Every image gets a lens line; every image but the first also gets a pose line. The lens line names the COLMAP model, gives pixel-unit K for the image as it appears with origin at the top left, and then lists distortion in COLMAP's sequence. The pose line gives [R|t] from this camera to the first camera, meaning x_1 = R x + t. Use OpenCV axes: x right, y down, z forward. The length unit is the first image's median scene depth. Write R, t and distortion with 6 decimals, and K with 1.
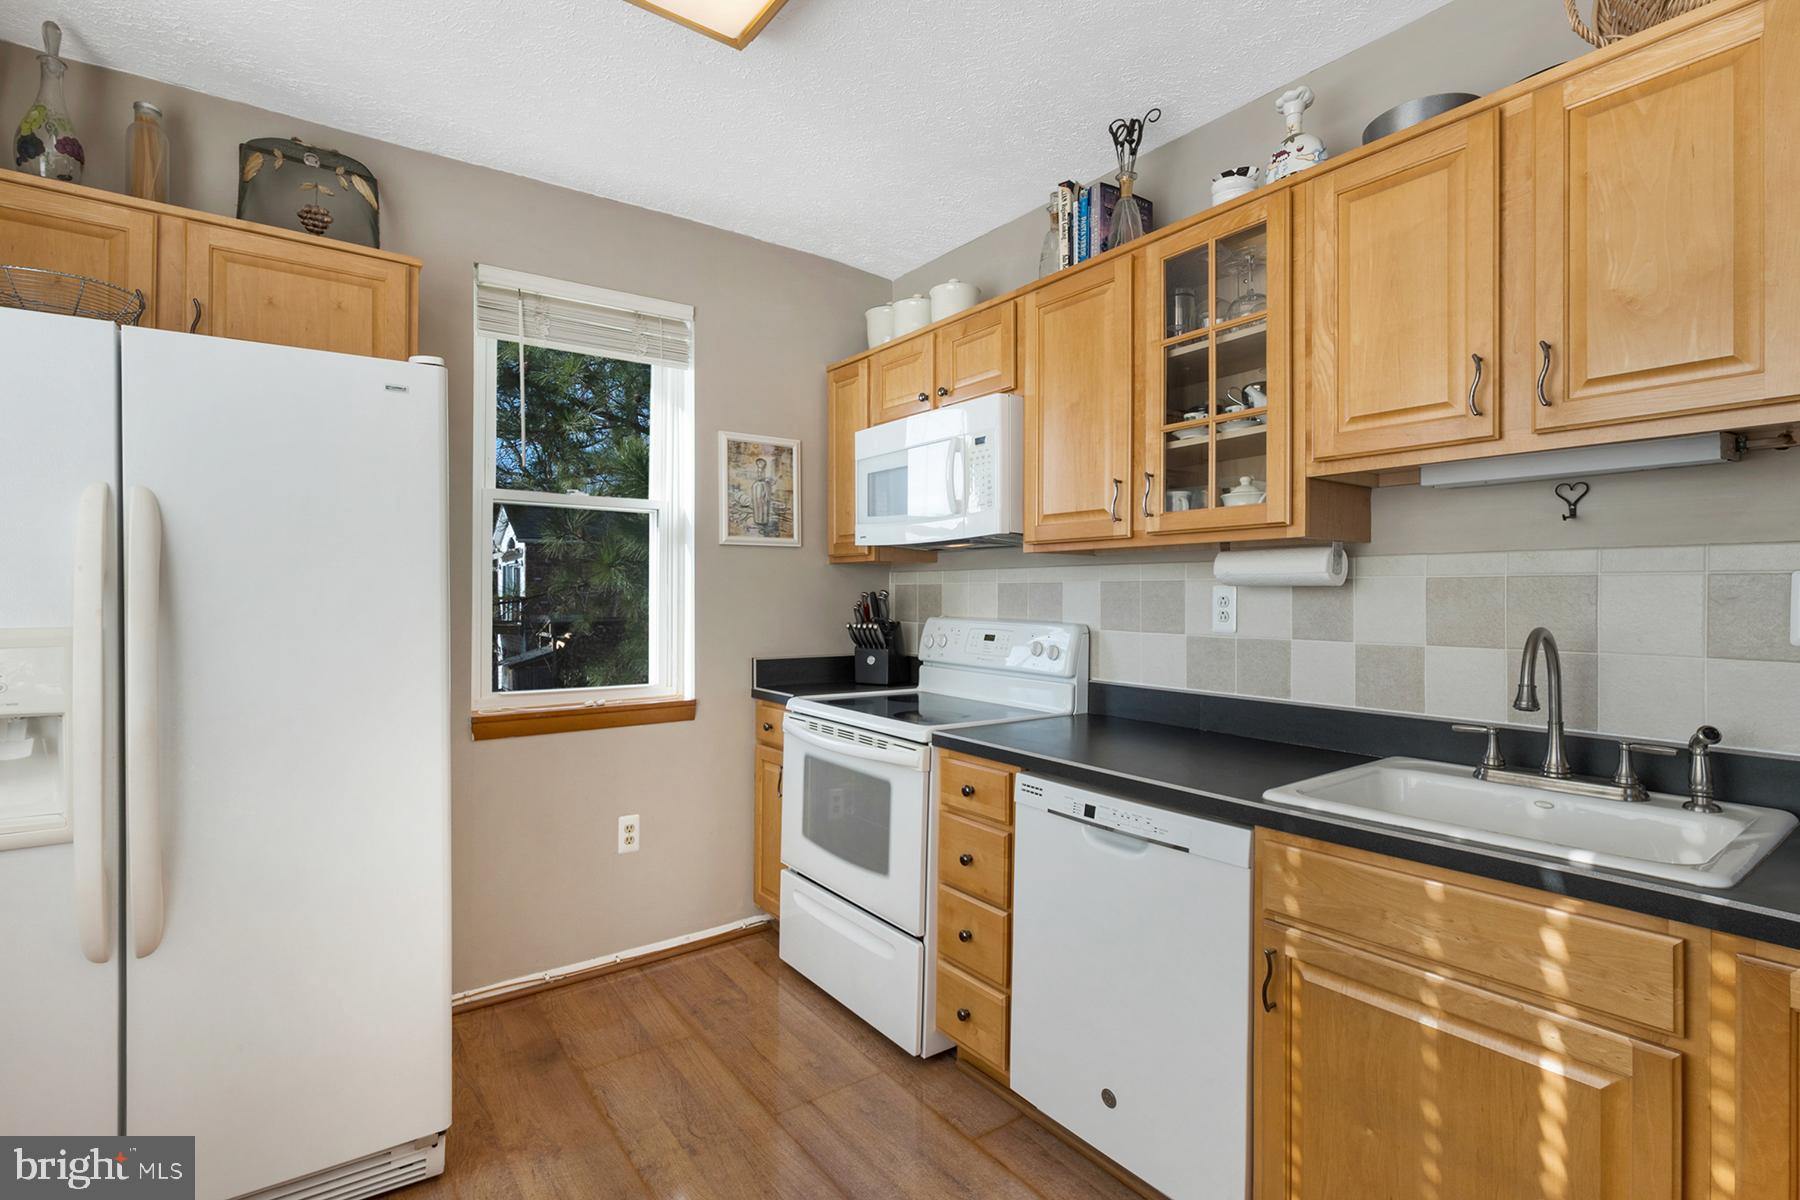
lens RADIAL K [[839.1, 0, 890.4], [0, 839.1, 591.8], [0, 0, 1]] dist [-0.009186, 0.000141]
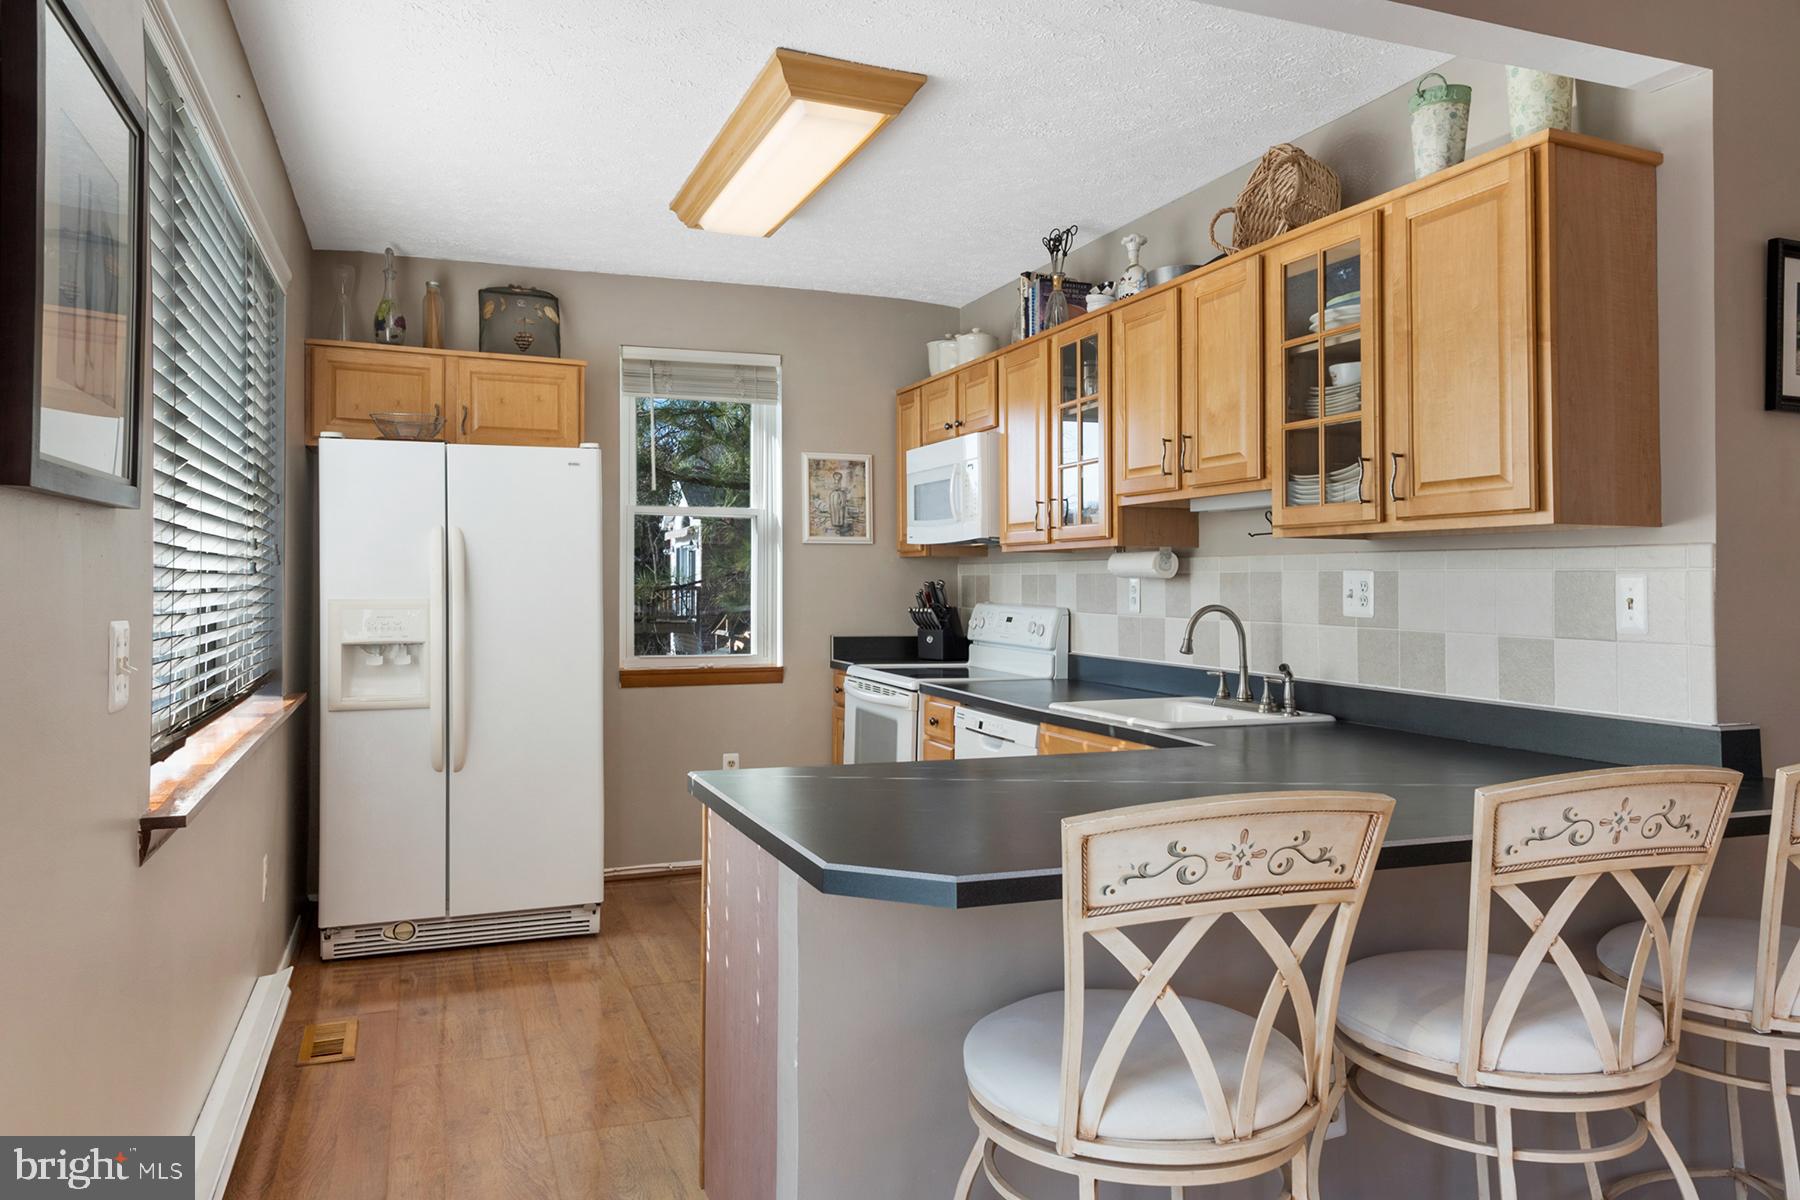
lens RADIAL K [[1223.7, 0, 904.6], [0, 1223.7, 593.8], [0, 0, 1]] dist [-0.008692, -0.000369]
pose [[0.967890, 0.003727, -0.251347, 0.451089], [-0.000909, 0.999935, 0.011324, -0.002548], [0.251373, -0.010732, 0.967831, -0.814808]]
